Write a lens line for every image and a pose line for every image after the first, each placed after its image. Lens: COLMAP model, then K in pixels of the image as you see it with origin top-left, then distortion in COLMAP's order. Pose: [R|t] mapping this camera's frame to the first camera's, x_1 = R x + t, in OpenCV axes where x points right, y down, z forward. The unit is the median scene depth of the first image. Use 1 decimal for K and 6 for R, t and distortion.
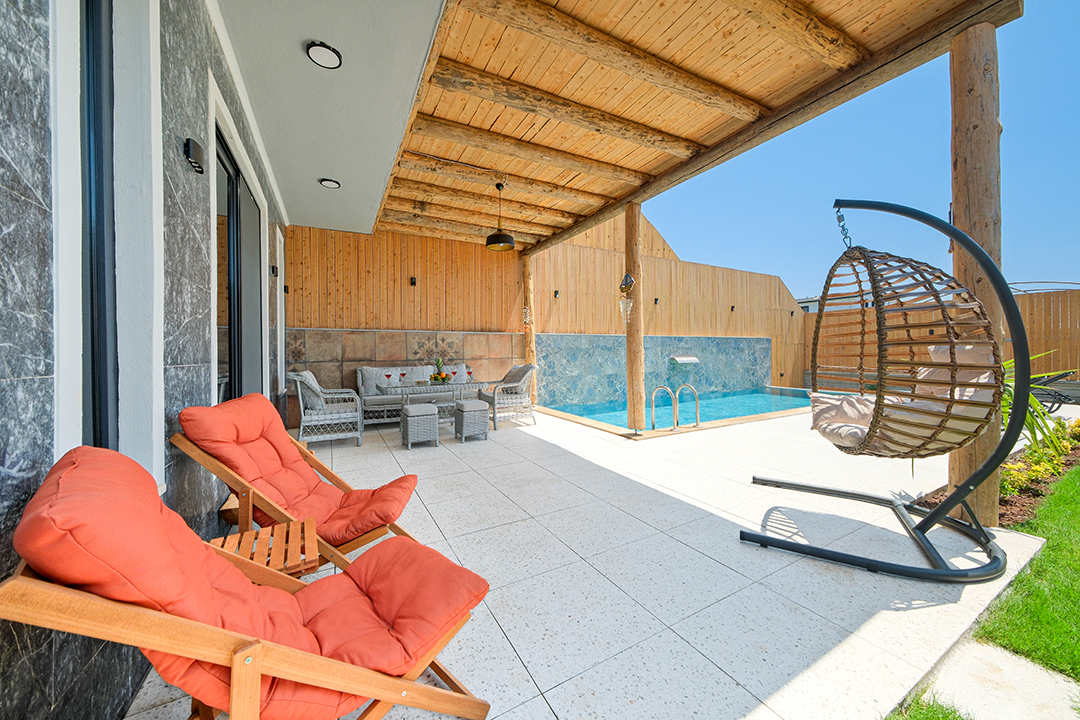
lens RADIAL K [[380.9, 0, 532.1], [0, 380.9, 358.4], [0, 0, 1]] dist [0.004180, 0.000616]
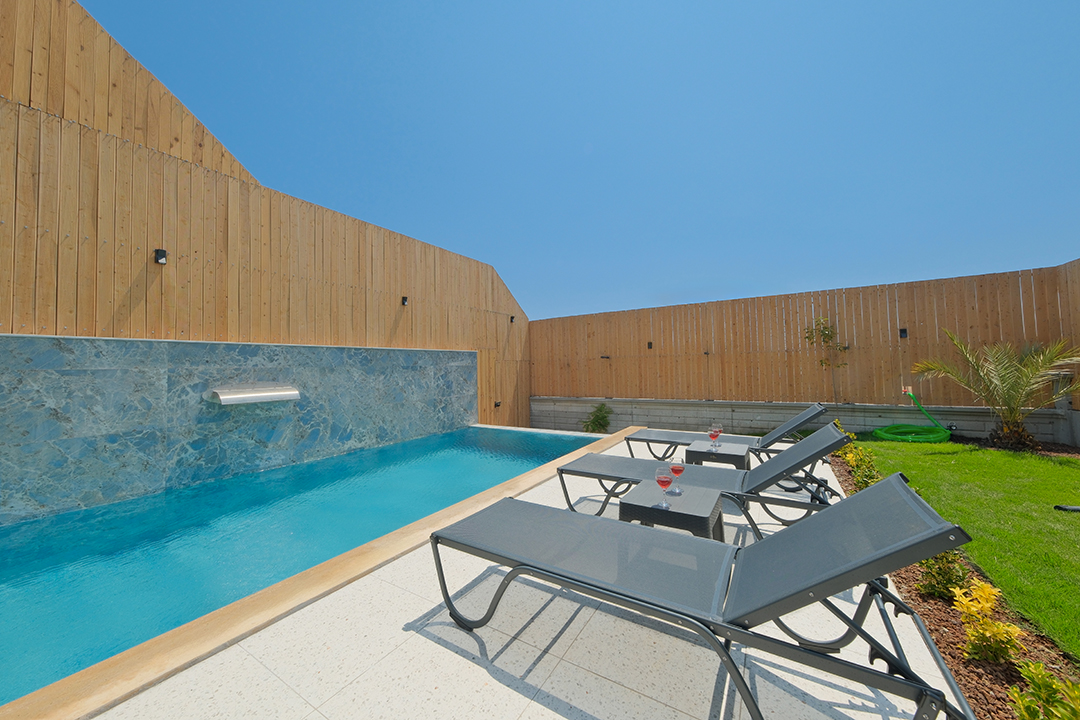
lens RADIAL K [[384.6, 0, 548.2], [0, 384.6, 355.4], [0, 0, 1]] dist [-0.011157, -0.000093]
pose [[0.857863, 0.008377, 0.513811, 0.621217], [0.017967, 0.998767, -0.046282, -0.021482], [-0.513565, 0.048935, 0.856654, 0.570397]]
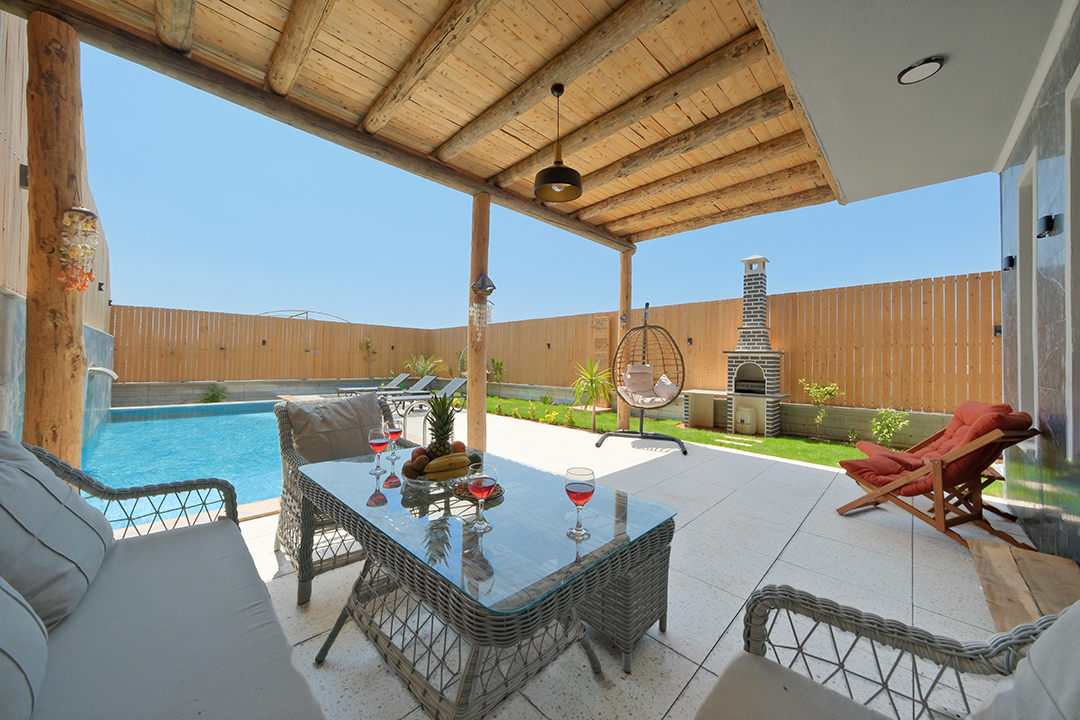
lens RADIAL K [[380.9, 0, 537.8], [0, 380.9, 360.1], [0, 0, 1]] dist [0.004180, 0.000616]
pose [[-0.299187, 0.008289, 0.954159, -0.406937], [-0.005367, 0.999932, -0.010370, -0.014557], [-0.954180, -0.008223, -0.299122, 0.766755]]
